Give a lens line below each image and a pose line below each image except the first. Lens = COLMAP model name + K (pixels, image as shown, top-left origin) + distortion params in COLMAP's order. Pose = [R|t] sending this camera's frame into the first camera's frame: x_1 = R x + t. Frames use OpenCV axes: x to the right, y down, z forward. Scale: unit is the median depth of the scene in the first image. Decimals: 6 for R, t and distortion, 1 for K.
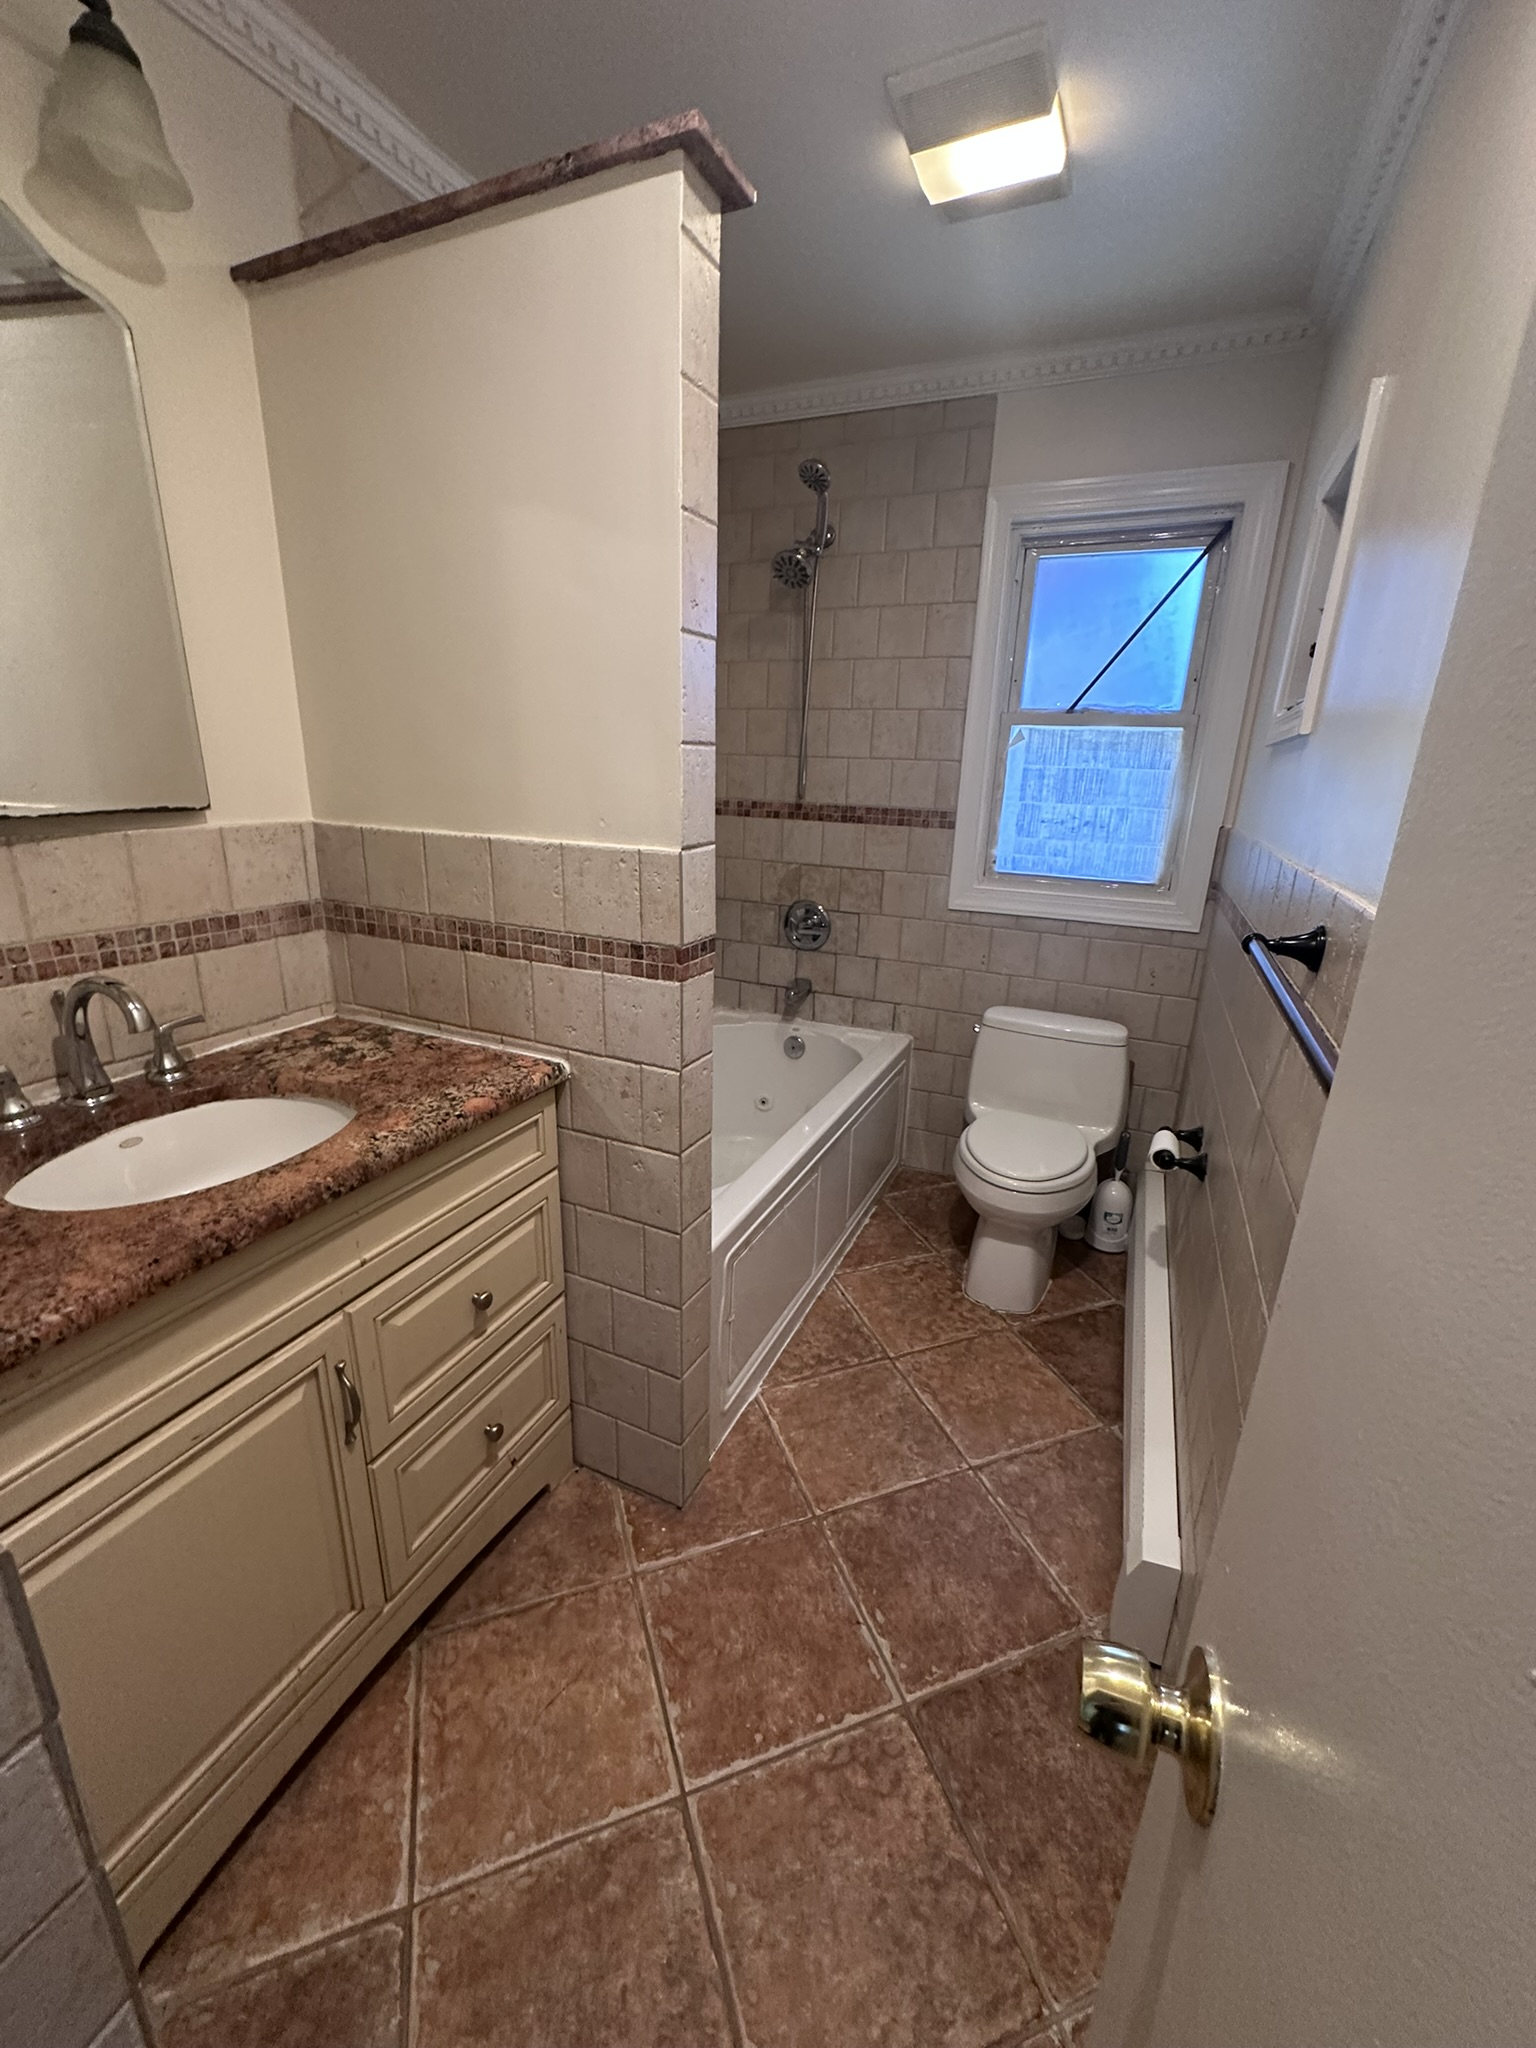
lens RADIAL K [[823.2, 0, 765.8], [0, 823.2, 1022.1], [0, 0, 1]] dist [-0.001161, 0.000809]
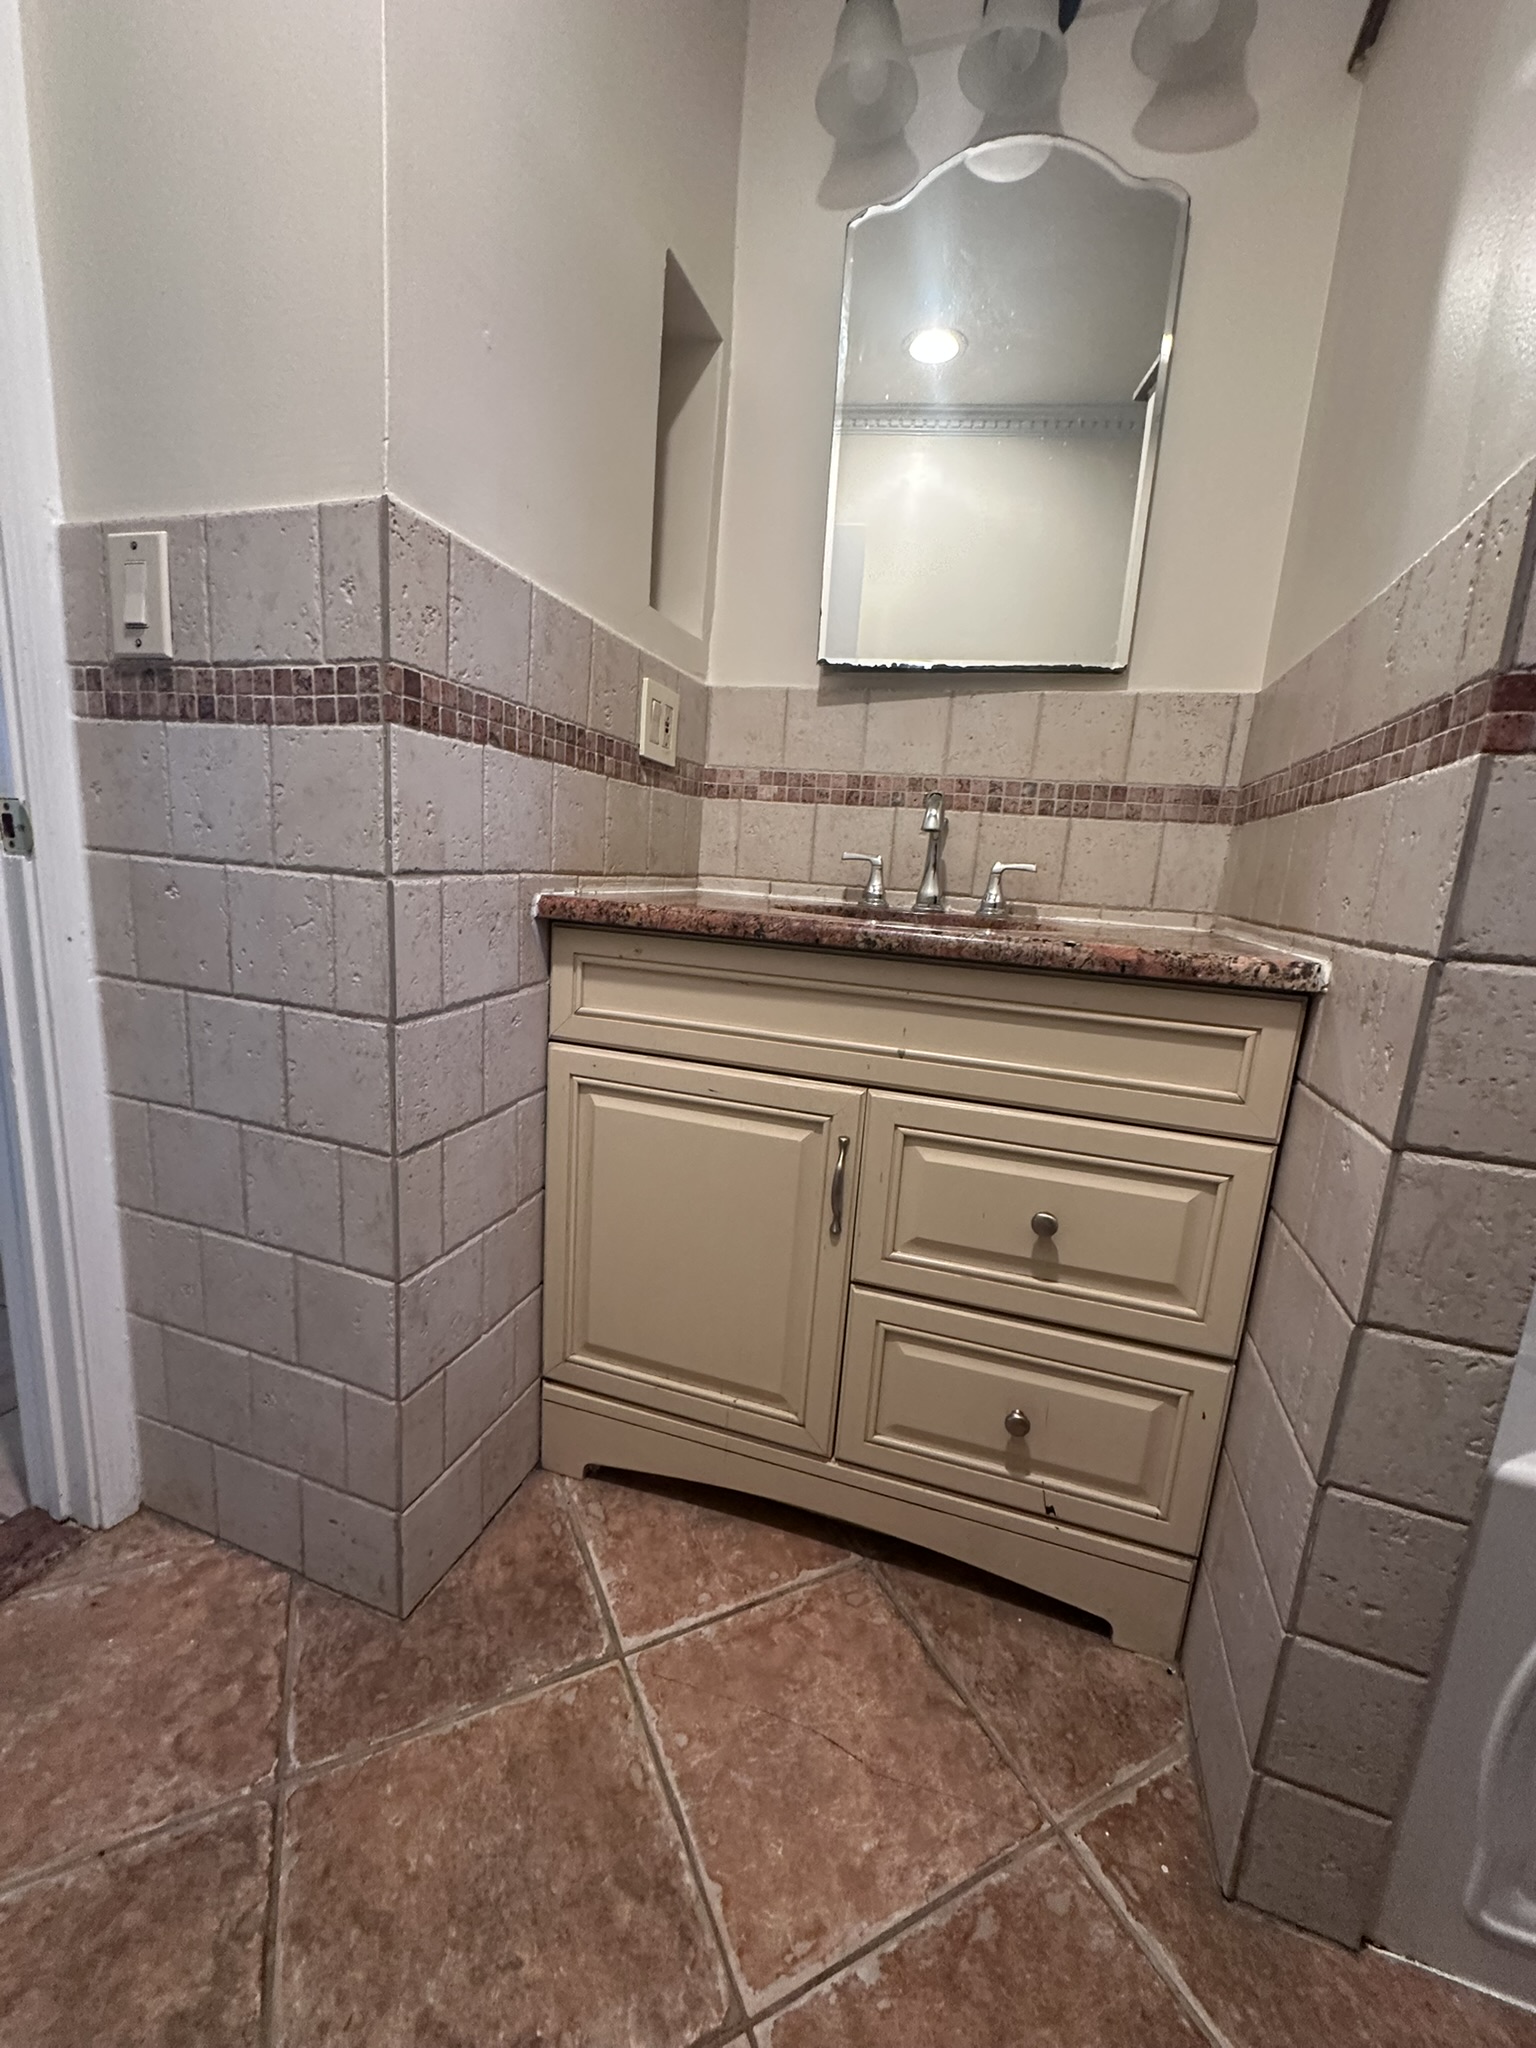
lens RADIAL K [[823.2, 0, 766.5], [0, 823.2, 1020.0], [0, 0, 1]] dist [-0.001161, 0.000809]
pose [[0.118969, 0.164998, -0.979092, 0.308447], [-0.355503, 0.927800, 0.113157, 0.171915], [0.927073, 0.334608, 0.169037, 0.575807]]
